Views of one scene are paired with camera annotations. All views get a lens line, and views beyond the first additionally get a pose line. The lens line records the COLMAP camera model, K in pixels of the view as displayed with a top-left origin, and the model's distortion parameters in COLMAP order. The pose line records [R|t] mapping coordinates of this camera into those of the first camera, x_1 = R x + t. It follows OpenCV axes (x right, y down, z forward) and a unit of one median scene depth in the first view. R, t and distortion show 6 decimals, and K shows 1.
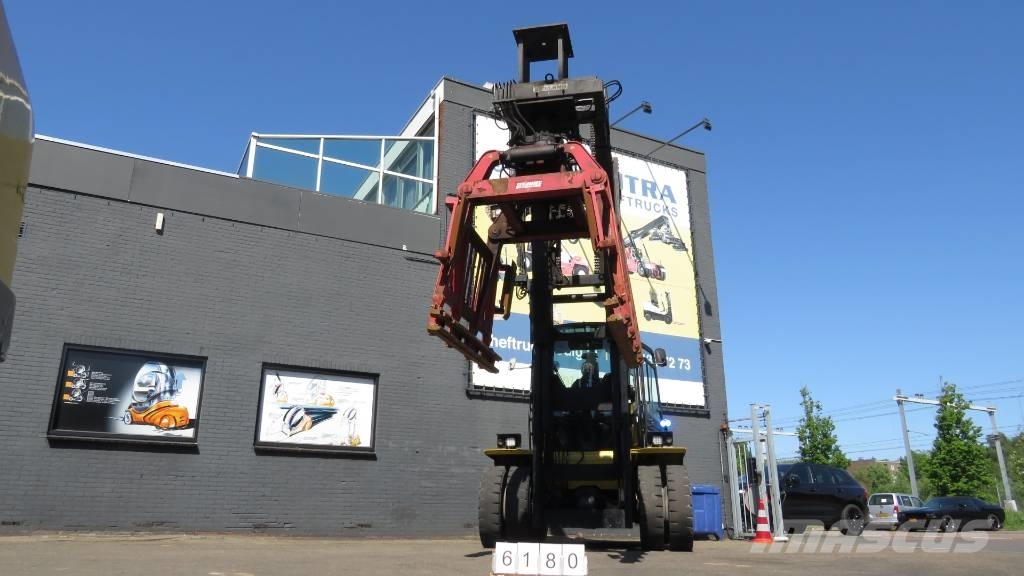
lens RADIAL K [[726.0, 0, 510.6], [0, 726.0, 286.6], [0, 0, 1]] dist [-0.026869, 0.010434]
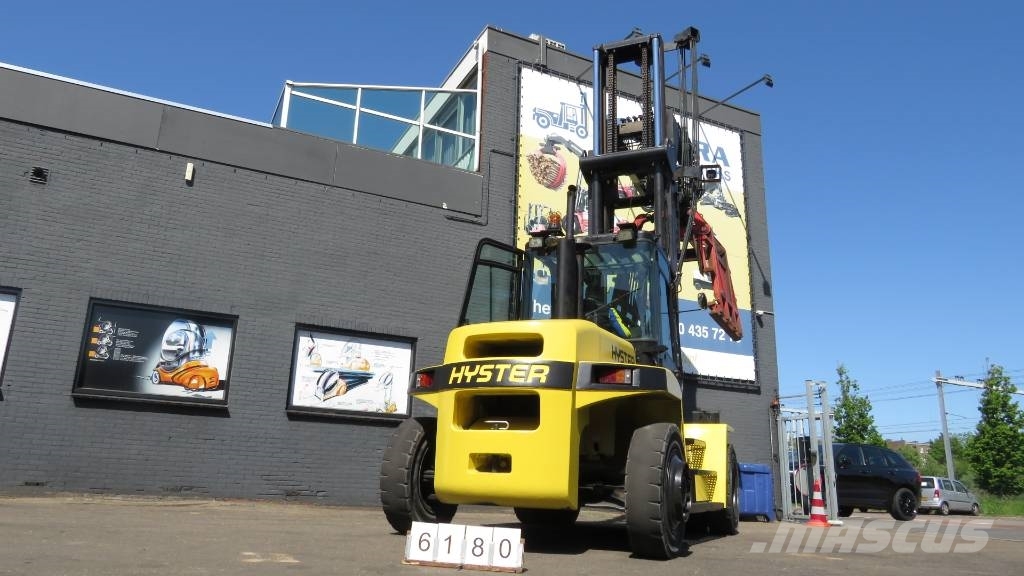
lens RADIAL K [[726.0, 0, 510.6], [0, 726.0, 286.6], [0, 0, 1]] dist [-0.026869, 0.010434]
pose [[0.999183, 0.020723, -0.034705, -0.026279], [-0.019401, 0.999089, 0.038014, 0.014021], [0.035461, -0.037310, 0.998674, 0.056681]]
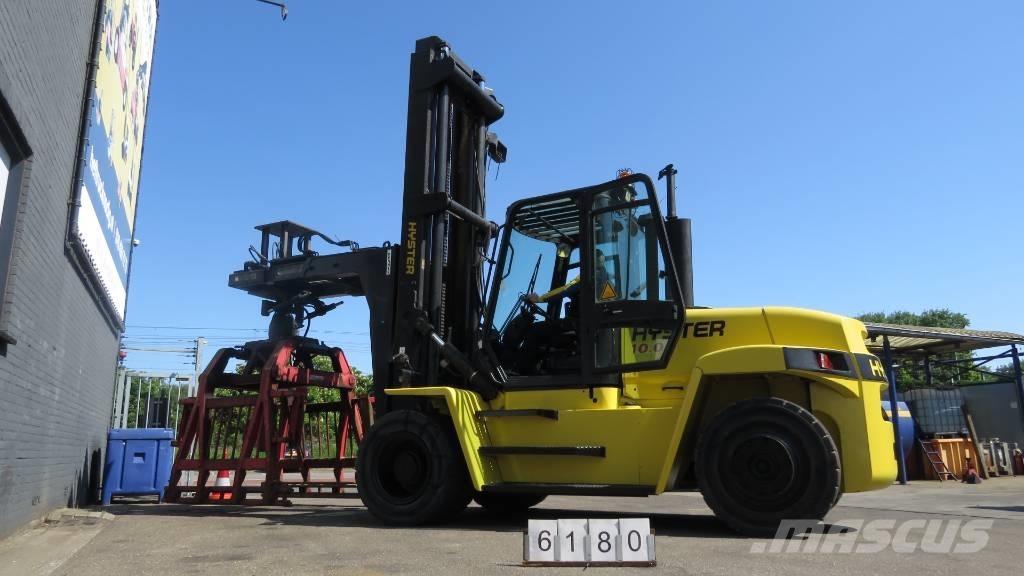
lens RADIAL K [[726.0, 0, 511.7], [0, 726.0, 285.0], [0, 0, 1]] dist [-0.026869, 0.010434]
pose [[0.068812, 0.221191, 0.972800, -0.523056], [-0.291776, 0.936936, -0.192397, 0.182124], [-0.954008, -0.270601, 0.129010, 0.634704]]
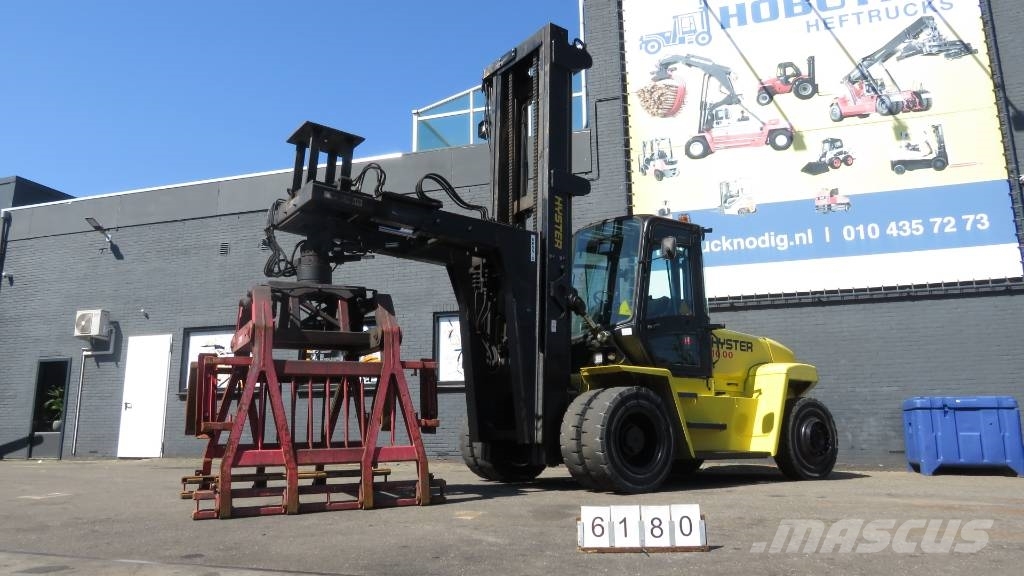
lens RADIAL K [[735.5, 0, 510.7], [0, 735.5, 285.2], [0, 0, 1]] dist [-0.025509, 0.010744]
pose [[0.694510, -0.158103, -0.701897, 0.487964], [0.225374, 0.974266, 0.003548, 0.076817], [0.683273, -0.160654, 0.712270, 0.246713]]
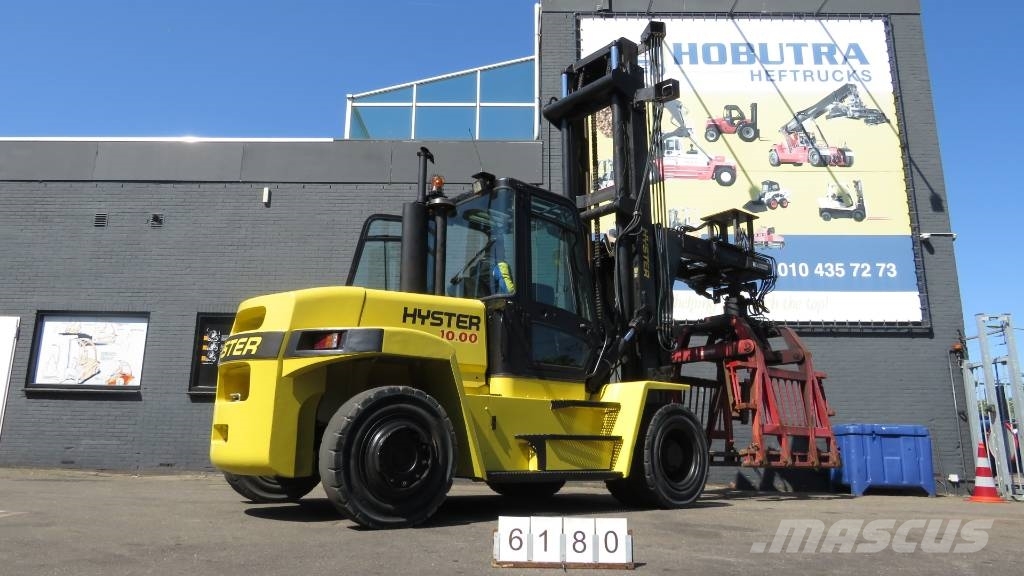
lens RADIAL K [[726.0, 0, 507.7], [0, 726.0, 285.6], [0, 0, 1]] dist [-0.026869, 0.010434]
pose [[0.876791, -0.102878, -0.469738, 0.293439], [0.136441, 0.989924, 0.037870, 0.047311], [0.461109, -0.097296, 0.881993, 0.164546]]
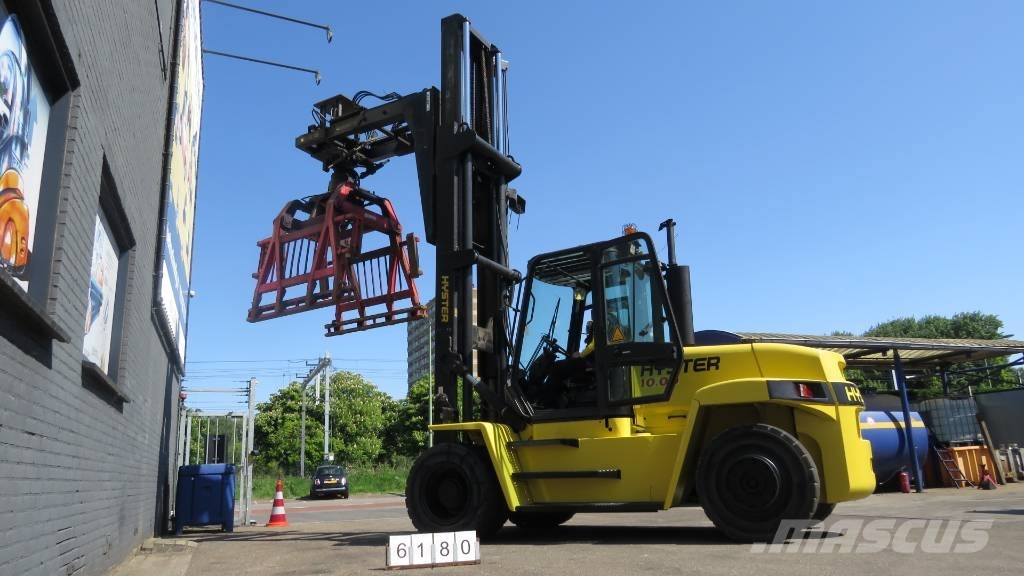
lens RADIAL K [[726.0, 0, 511.1], [0, 726.0, 286.4], [0, 0, 1]] dist [-0.026869, 0.010434]
pose [[0.112184, 0.240626, 0.964113, -0.602843], [-0.260128, 0.943515, -0.205216, 0.175686], [-0.959035, -0.227771, 0.168440, 0.627932]]
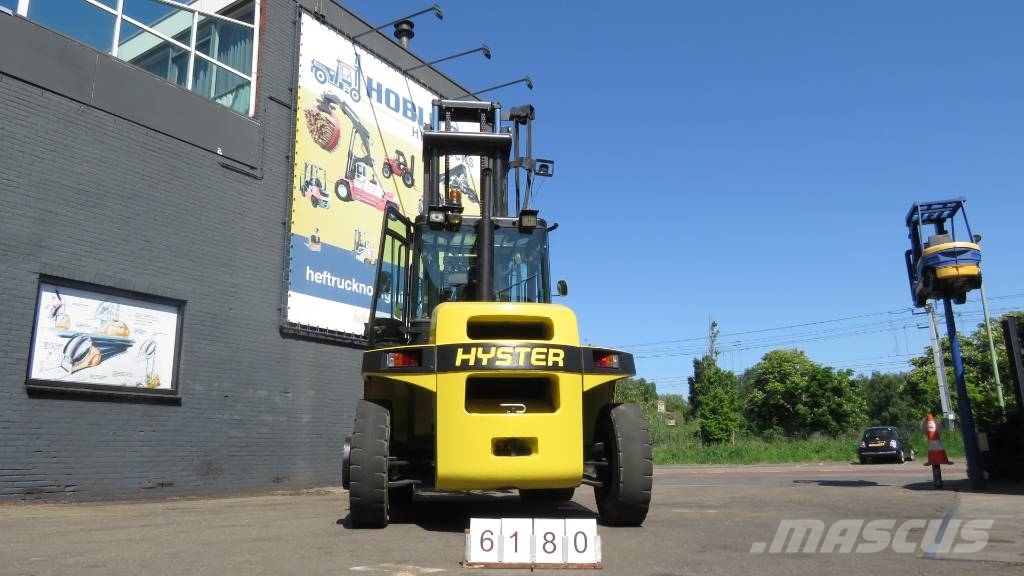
lens RADIAL K [[726.0, 0, 507.5], [0, 726.0, 285.5], [0, 0, 1]] dist [-0.026869, 0.010434]
pose [[0.872310, 0.091761, 0.480266, -0.246817], [-0.126482, 0.991148, 0.040358, 0.023432], [-0.472312, -0.095949, 0.876194, 0.113218]]
